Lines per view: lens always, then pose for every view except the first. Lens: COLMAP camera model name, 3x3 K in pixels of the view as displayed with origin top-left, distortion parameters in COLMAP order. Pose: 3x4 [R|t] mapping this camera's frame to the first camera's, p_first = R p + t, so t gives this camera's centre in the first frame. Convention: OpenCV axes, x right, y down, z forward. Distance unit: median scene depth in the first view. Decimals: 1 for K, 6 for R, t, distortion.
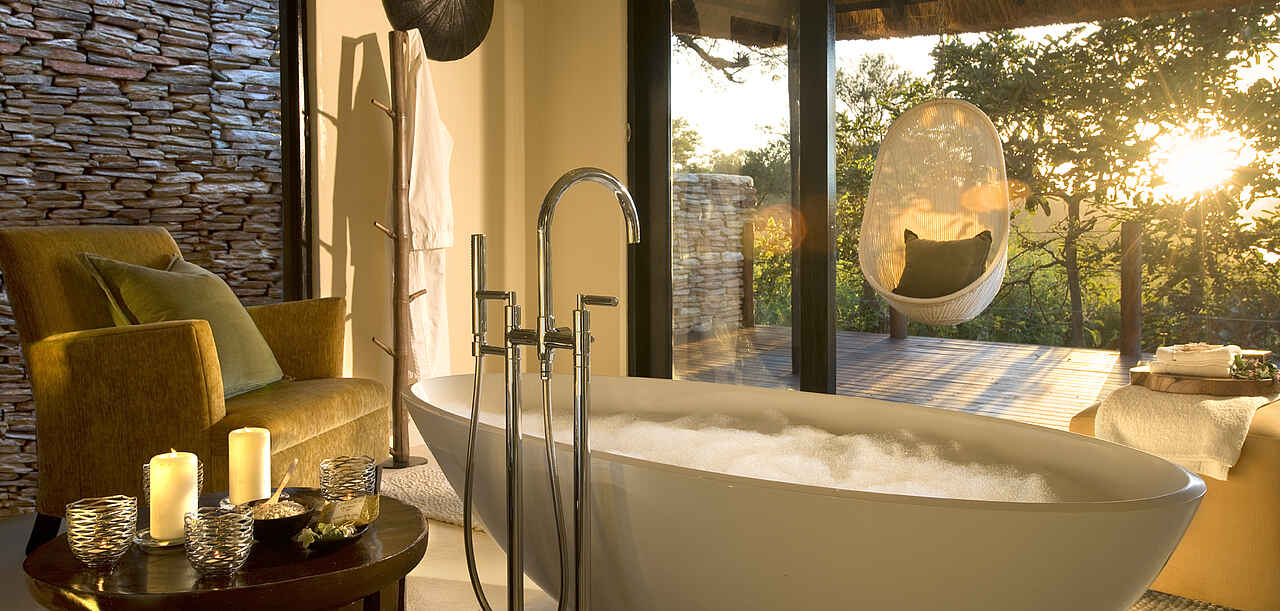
lens RADIAL K [[1135.9, 0, 655.7], [0, 1135.9, 240.5], [0, 0, 1]] dist [0.035128, 0.042571]
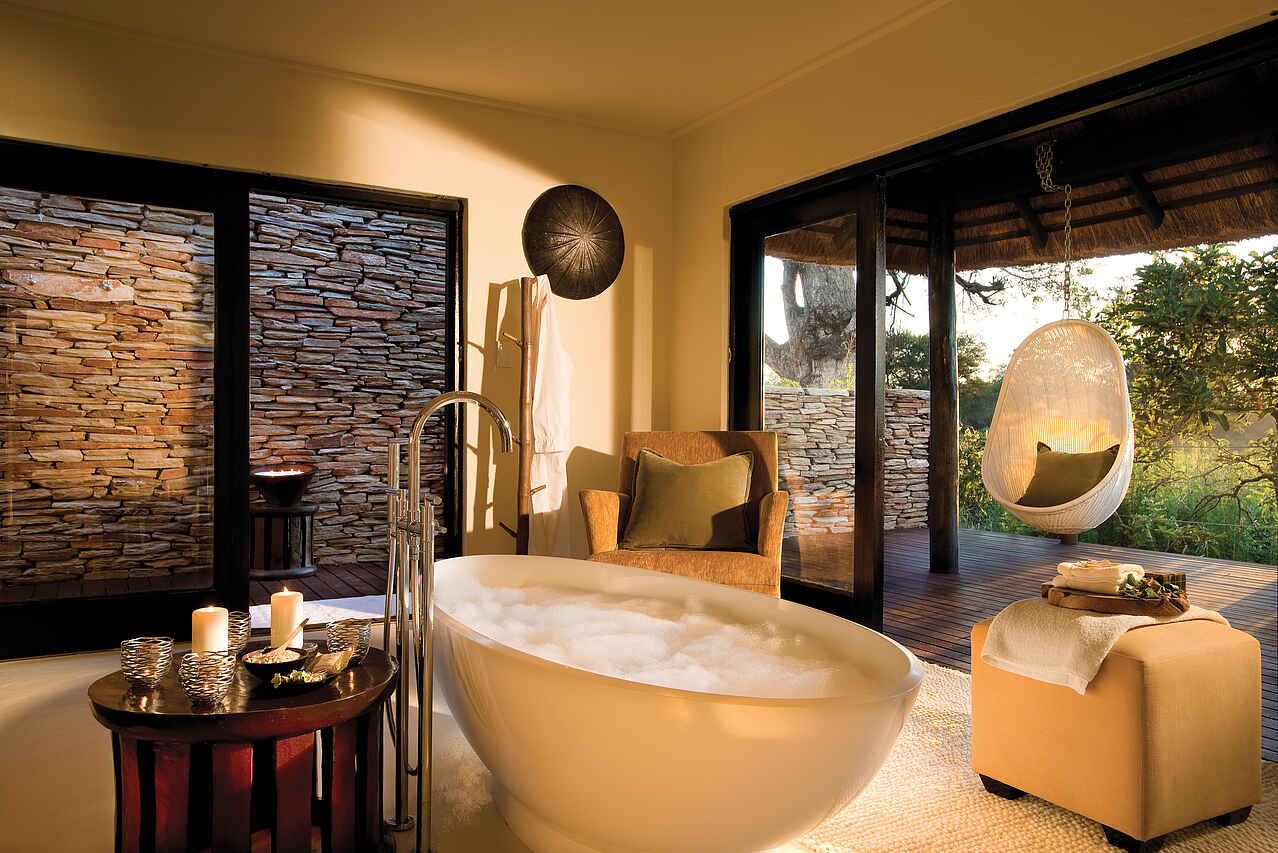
lens RADIAL K [[969.0, 0, 636.2], [0, 969.0, 418.2], [0, 0, 1]] dist [0.025146, 0.018591]
pose [[0.954357, 0.008661, -0.298541, 0.151782], [-0.016585, 0.999574, -0.024021, -0.004221], [0.298206, 0.027876, 0.954094, 0.018897]]
